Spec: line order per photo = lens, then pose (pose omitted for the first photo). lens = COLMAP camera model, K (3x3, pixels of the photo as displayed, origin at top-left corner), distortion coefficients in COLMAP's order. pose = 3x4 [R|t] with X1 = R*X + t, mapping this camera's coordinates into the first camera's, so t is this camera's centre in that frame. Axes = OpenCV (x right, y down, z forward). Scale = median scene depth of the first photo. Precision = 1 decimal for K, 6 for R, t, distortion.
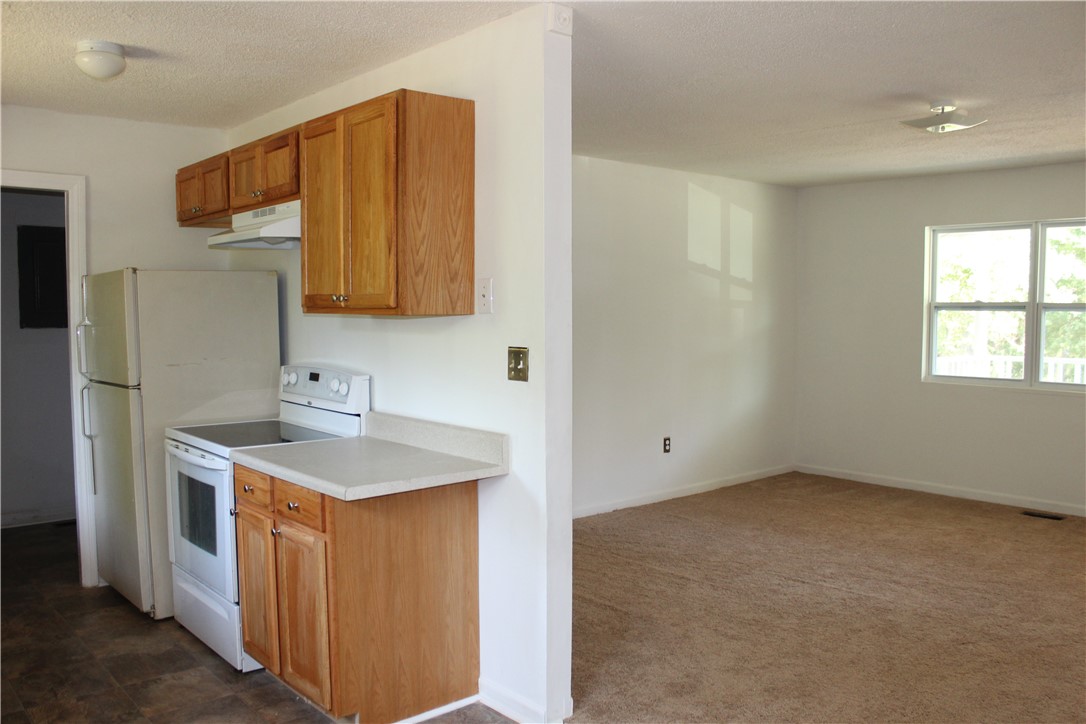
lens RADIAL K [[913.9, 0, 543.3], [0, 913.9, 372.7], [0, 0, 1]] dist [-0.166829, 0.154606]
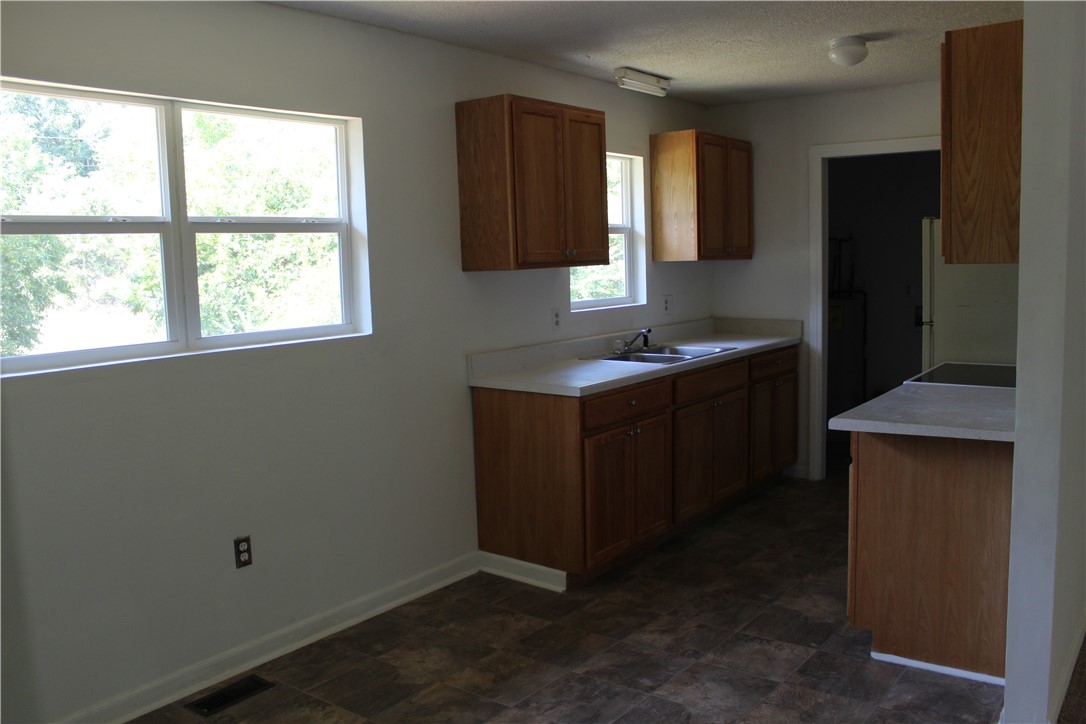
lens RADIAL K [[913.9, 0, 543.3], [0, 913.9, 372.7], [0, 0, 1]] dist [-0.166829, 0.154606]
pose [[0.206715, 0.114331, -0.971698, 0.559272], [-0.039944, 0.993307, 0.108376, -0.025322], [0.977586, 0.016411, 0.209898, 0.288153]]
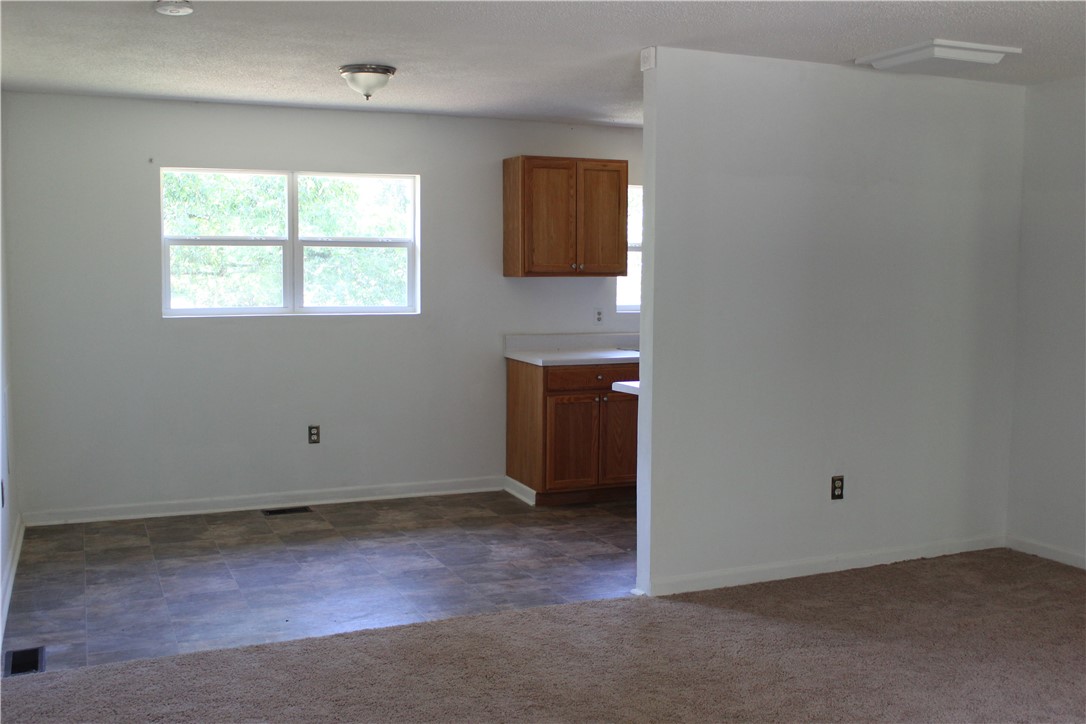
lens RADIAL K [[1106.7, 0, 543.0], [0, 1106.7, 362.0], [0, 0, 1]] dist [-0.109671, 0.144269]
pose [[-0.301533, 0.079223, -0.950159, 1.251356], [-0.075376, 0.991442, 0.106586, -0.084680], [0.950472, 0.103758, -0.292981, 1.040038]]
